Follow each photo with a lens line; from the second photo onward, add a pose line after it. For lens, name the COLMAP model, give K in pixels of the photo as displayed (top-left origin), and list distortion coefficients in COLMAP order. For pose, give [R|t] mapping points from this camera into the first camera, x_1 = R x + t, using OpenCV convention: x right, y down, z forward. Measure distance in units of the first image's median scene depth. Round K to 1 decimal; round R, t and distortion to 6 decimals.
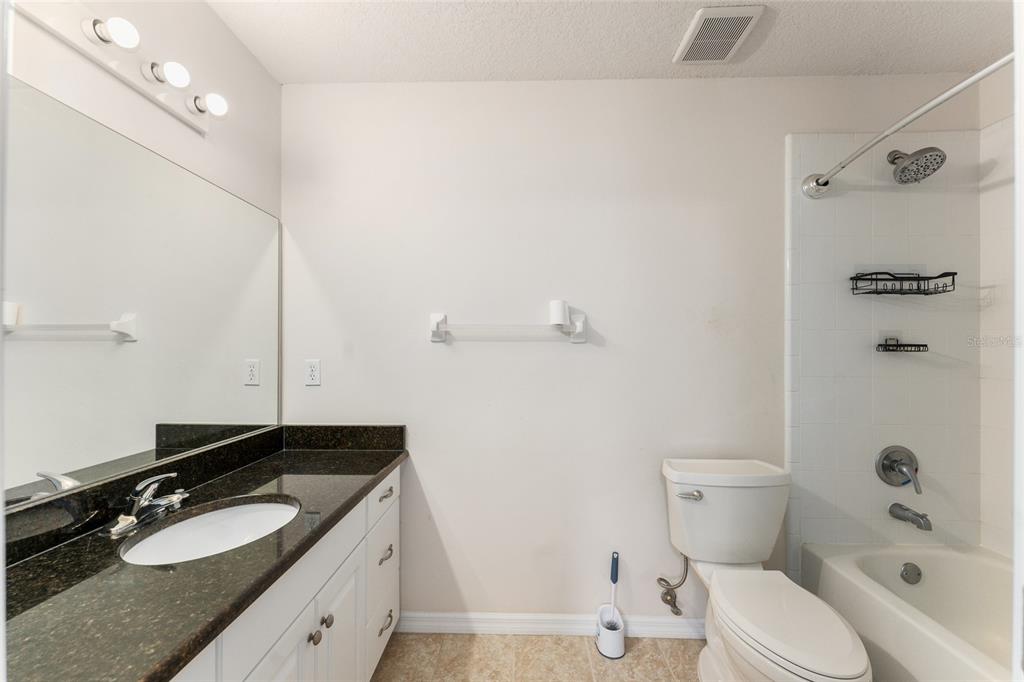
lens RADIAL K [[414.3, 0, 512.0], [0, 414.3, 341.0], [0, 0, 1]] dist [0.001193, -0.000365]
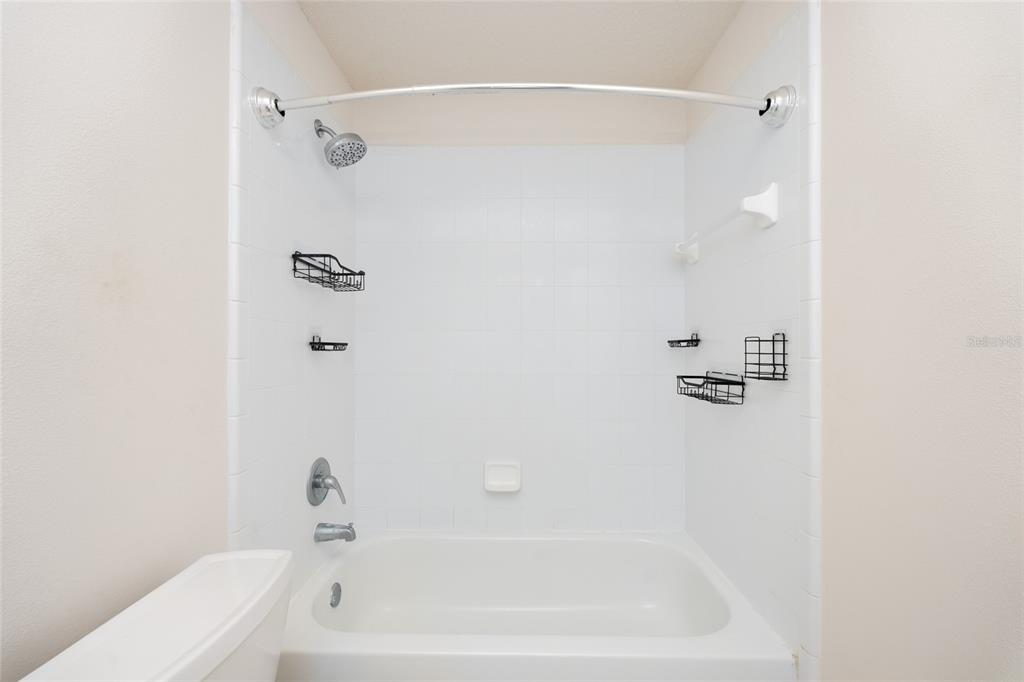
lens RADIAL K [[408.8, 0, 501.9], [0, 408.8, 347.9], [0, 0, 1]] dist [-0.000216, 0.000000]
pose [[-0.024528, -0.001583, 0.999698, 0.055408], [-0.016403, 0.999865, 0.001181, 0.012154], [-0.999565, -0.016369, -0.024551, 0.642471]]
